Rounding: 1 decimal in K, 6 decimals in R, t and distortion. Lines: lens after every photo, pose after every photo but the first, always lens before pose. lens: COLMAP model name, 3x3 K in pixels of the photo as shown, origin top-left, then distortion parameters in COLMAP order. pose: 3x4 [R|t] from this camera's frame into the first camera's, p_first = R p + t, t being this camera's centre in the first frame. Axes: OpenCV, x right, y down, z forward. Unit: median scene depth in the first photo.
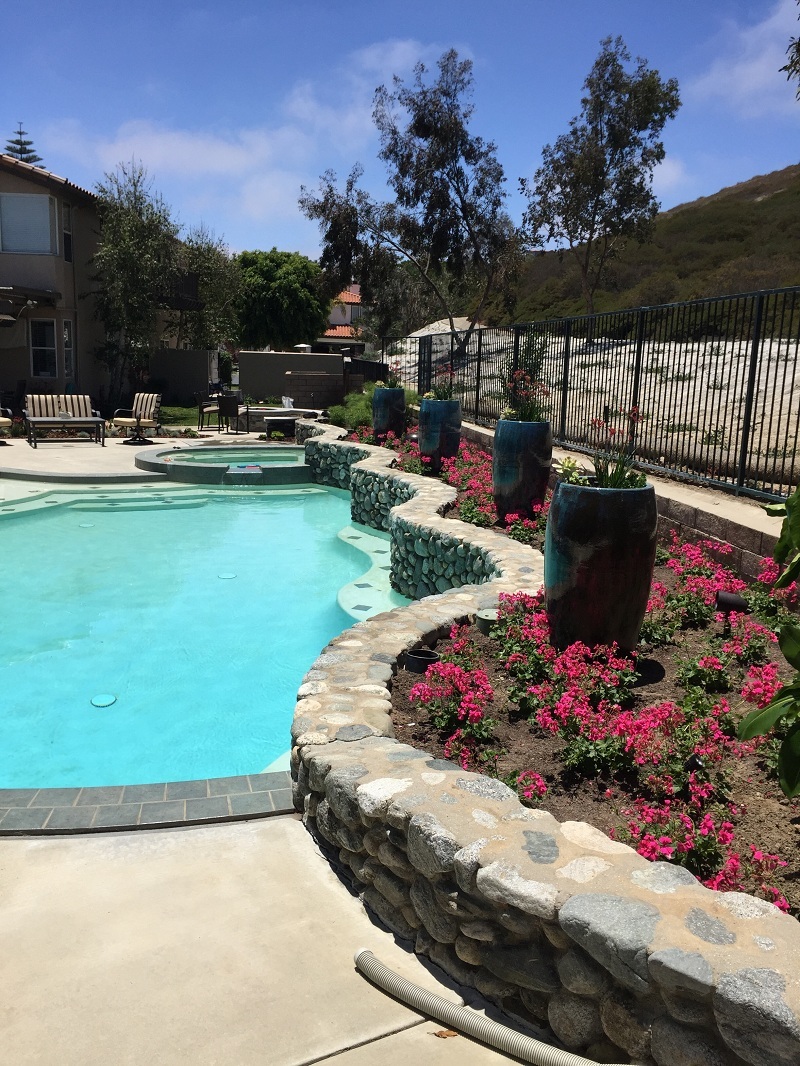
lens RADIAL K [[899.5, 0, 403.2], [0, 899.5, 531.3], [0, 0, 1]] dist [0.001969, -0.010105]
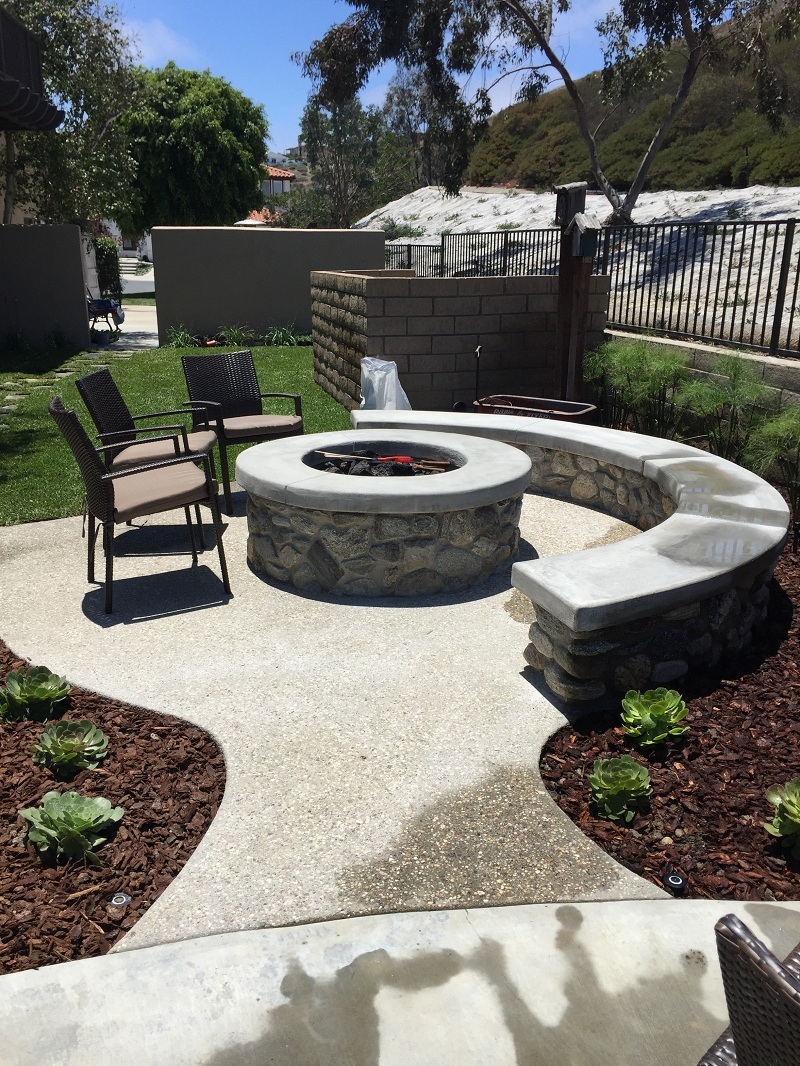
lens RADIAL K [[899.5, 0, 394.6], [0, 899.5, 536.9], [0, 0, 1]] dist [0.001969, -0.010105]
pose [[0.992016, -0.059681, 0.111095, -0.082248], [0.046398, 0.991866, 0.118527, -0.064589], [-0.117266, -0.112426, 0.986716, 0.359724]]
